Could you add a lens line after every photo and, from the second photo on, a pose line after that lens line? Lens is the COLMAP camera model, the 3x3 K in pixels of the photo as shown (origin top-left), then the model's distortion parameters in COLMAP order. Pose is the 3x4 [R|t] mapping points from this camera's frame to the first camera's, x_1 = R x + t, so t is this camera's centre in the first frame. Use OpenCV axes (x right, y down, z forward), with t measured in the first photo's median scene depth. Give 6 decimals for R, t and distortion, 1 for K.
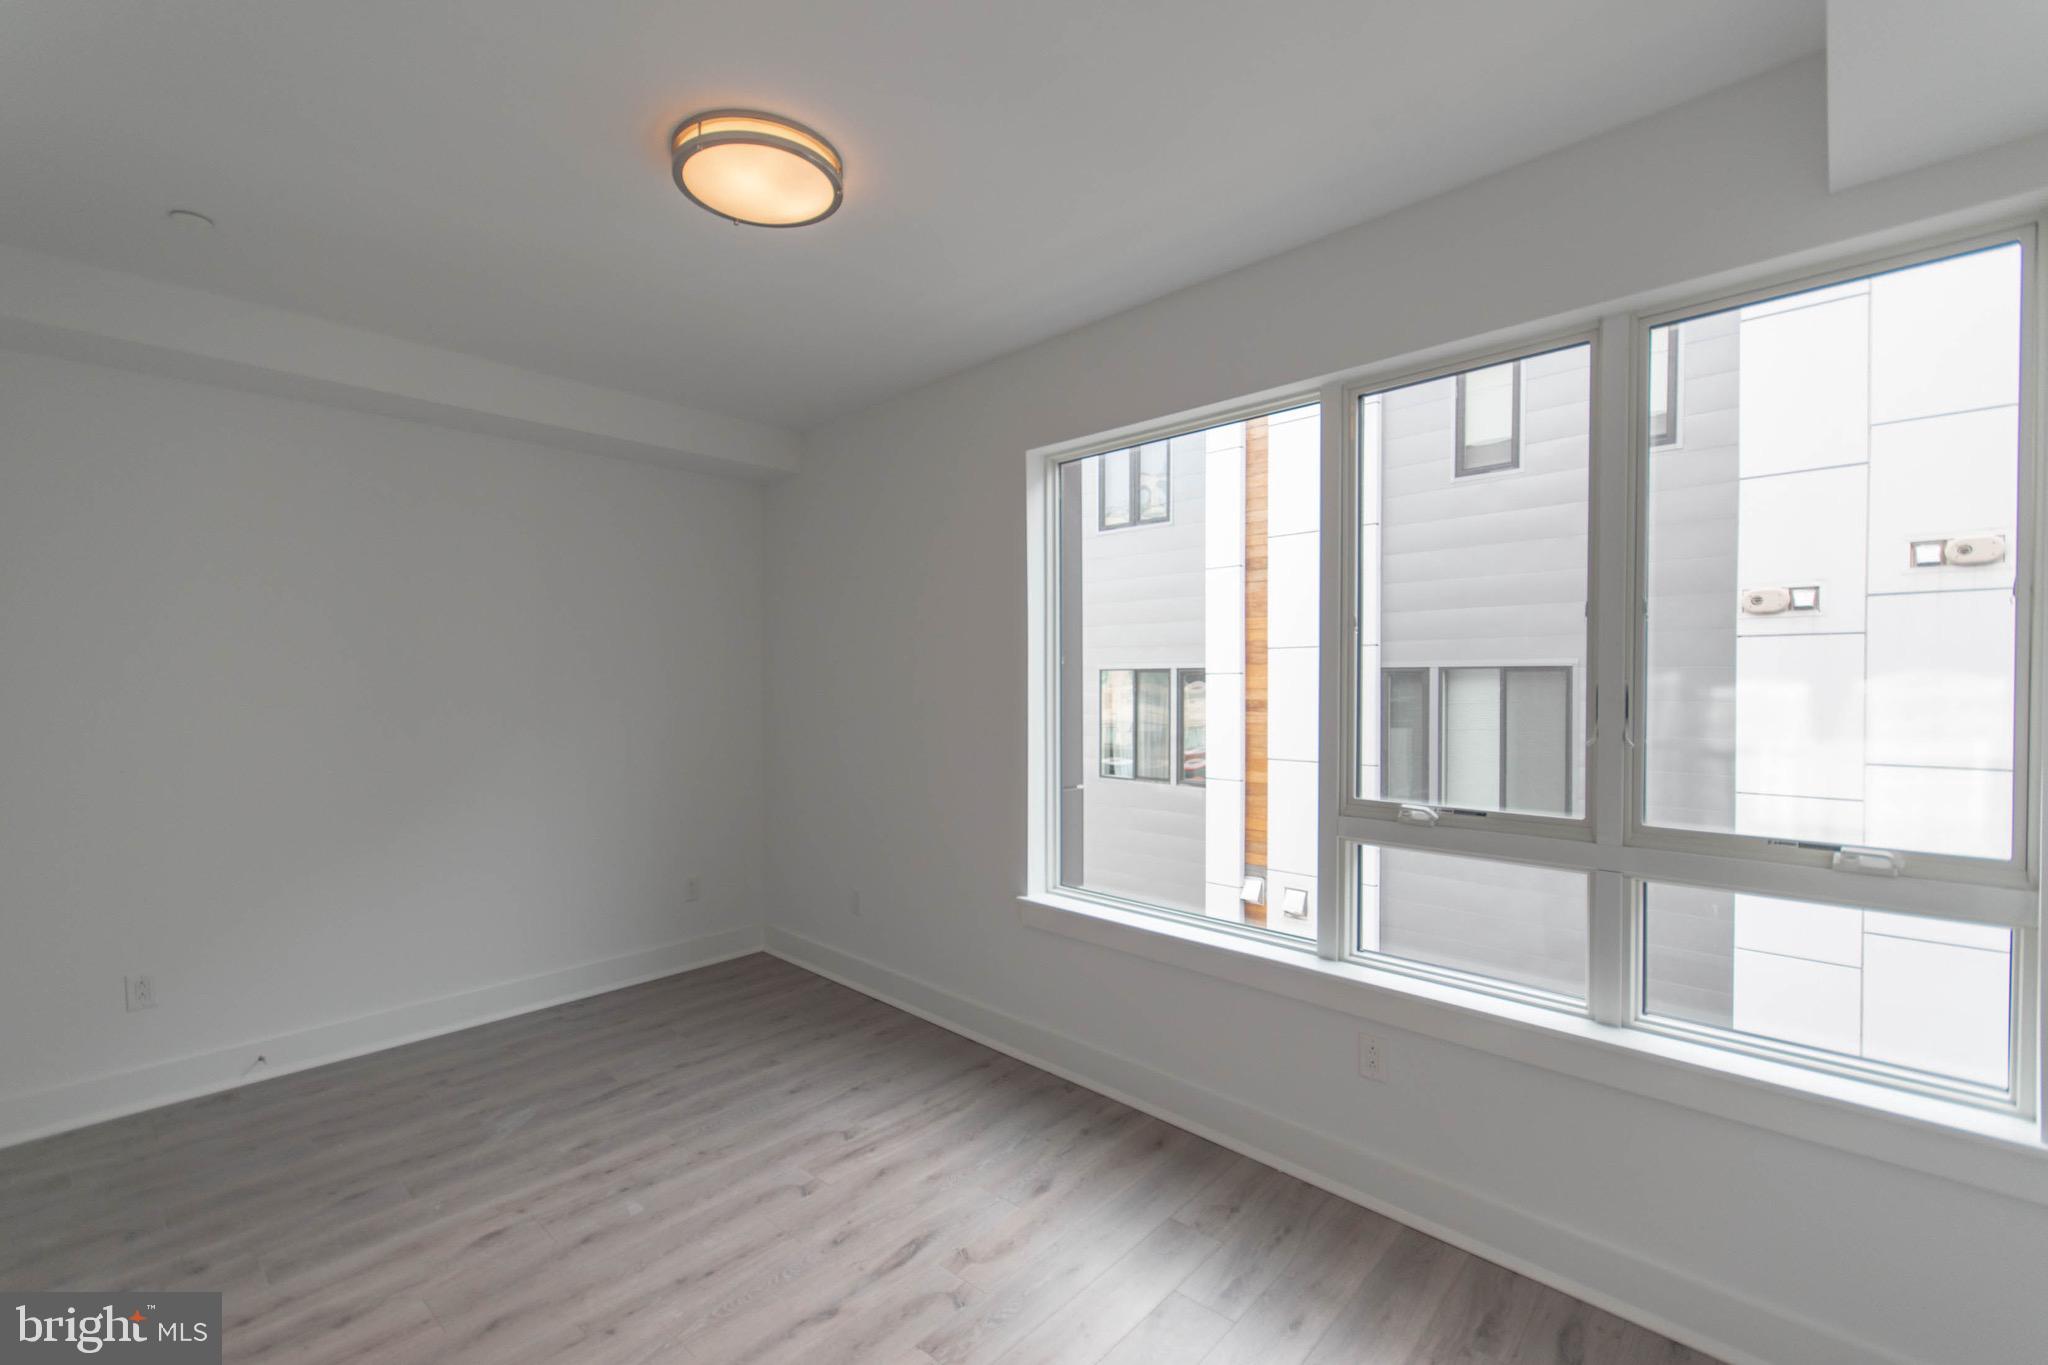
lens RADIAL K [[931.0, 0, 1031.2], [0, 931.0, 697.9], [0, 0, 1]] dist [0.001699, 0.000170]
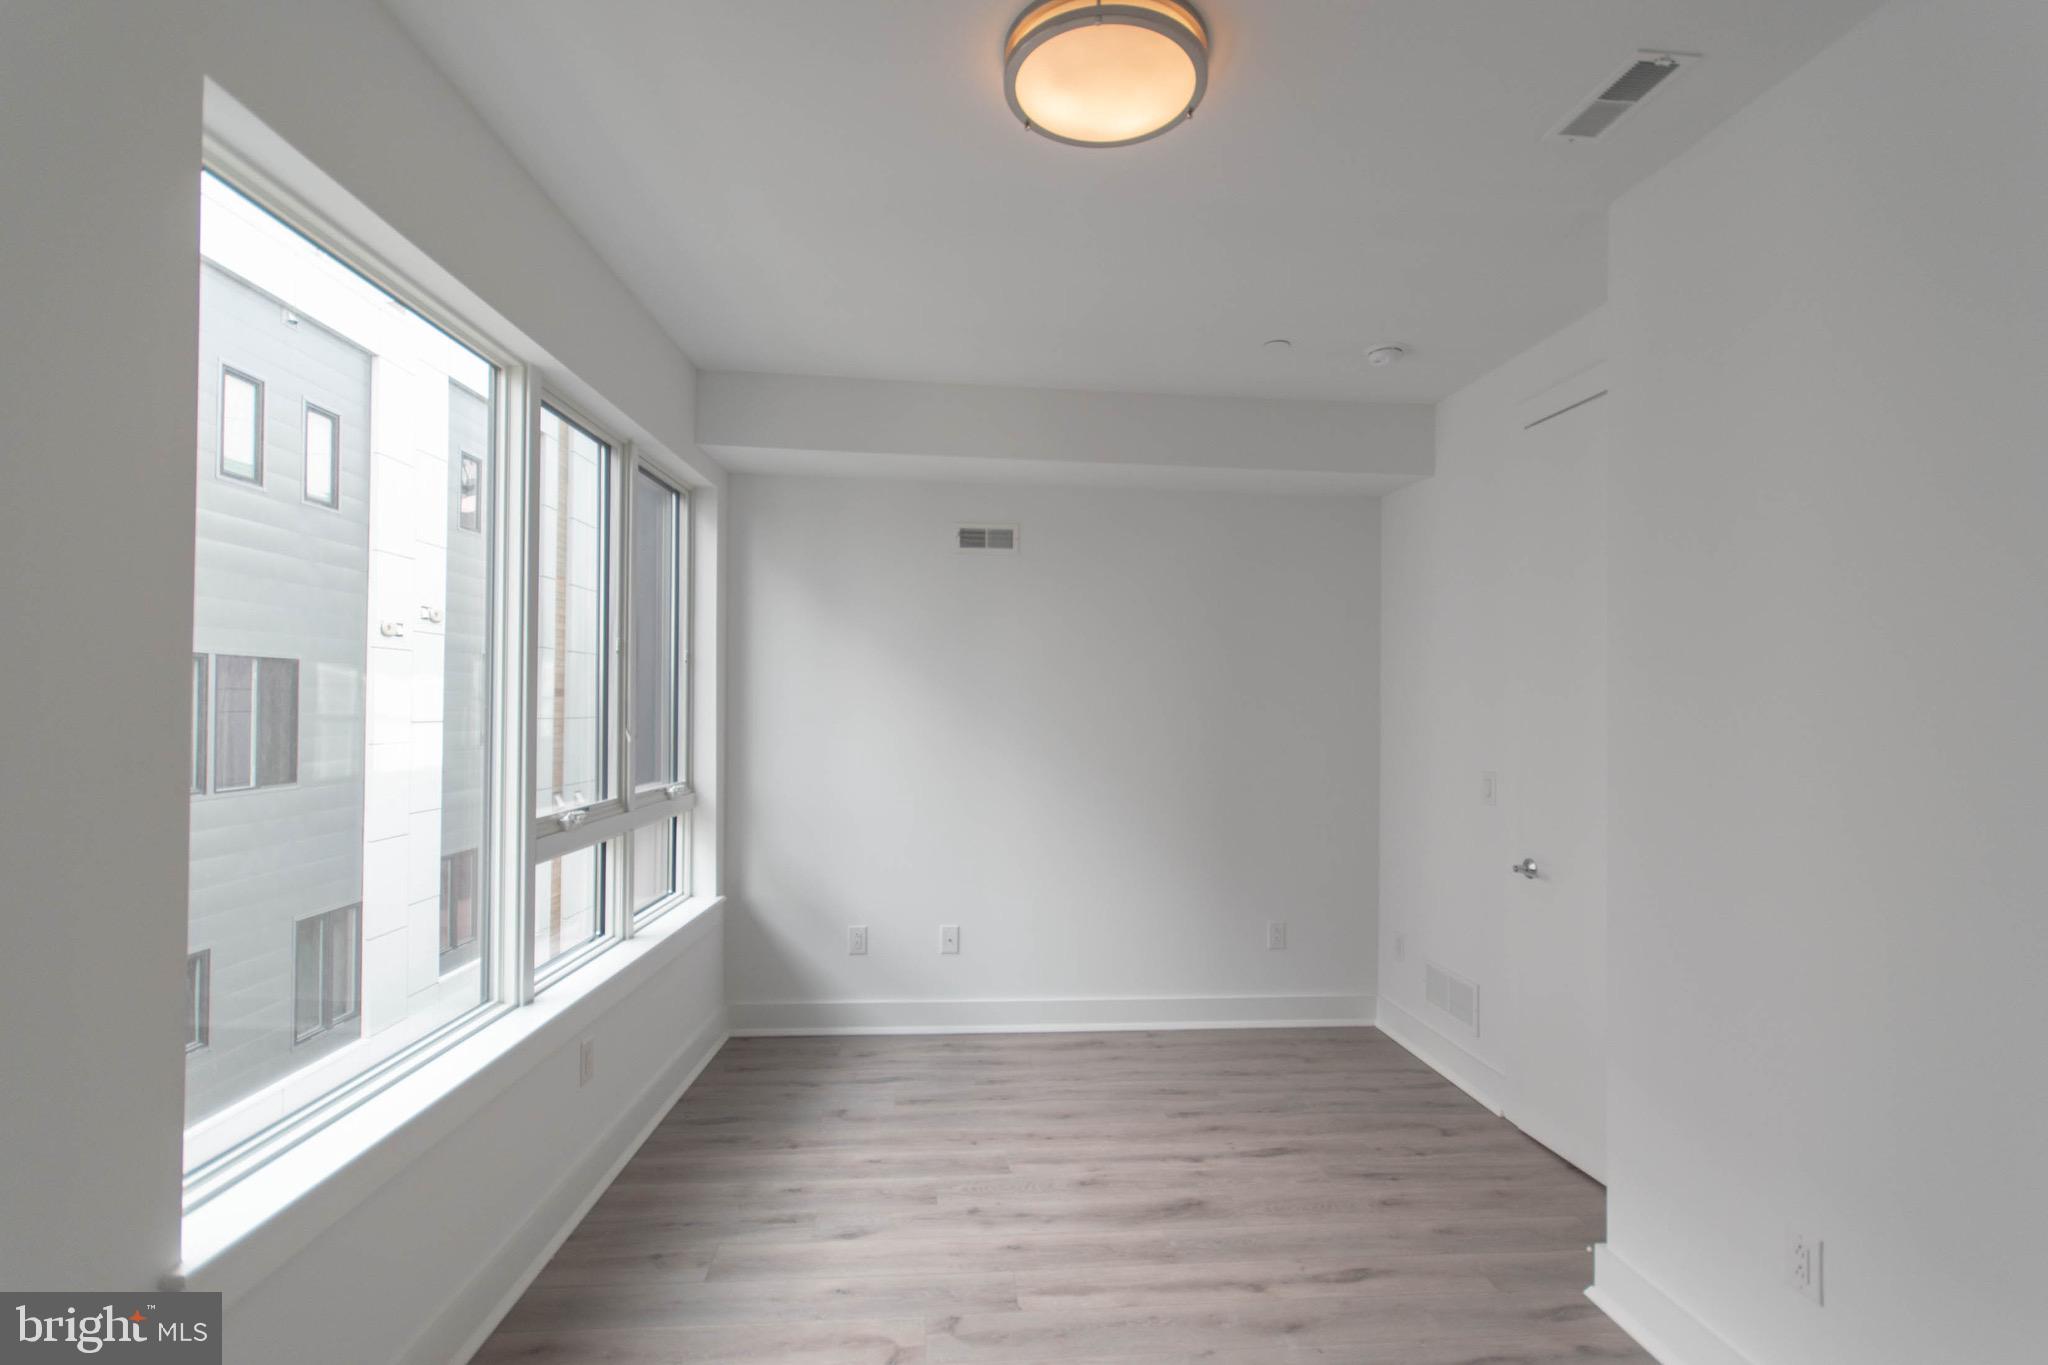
lens RADIAL K [[873.9, 0, 1028.3], [0, 873.9, 696.4], [0, 0, 1]] dist [-0.000883, 0.006529]
pose [[-0.738621, 0.022011, 0.673761, -0.670406], [0.012807, 0.999745, -0.018621, 0.012631], [-0.673999, -0.005125, -0.738715, 1.425004]]
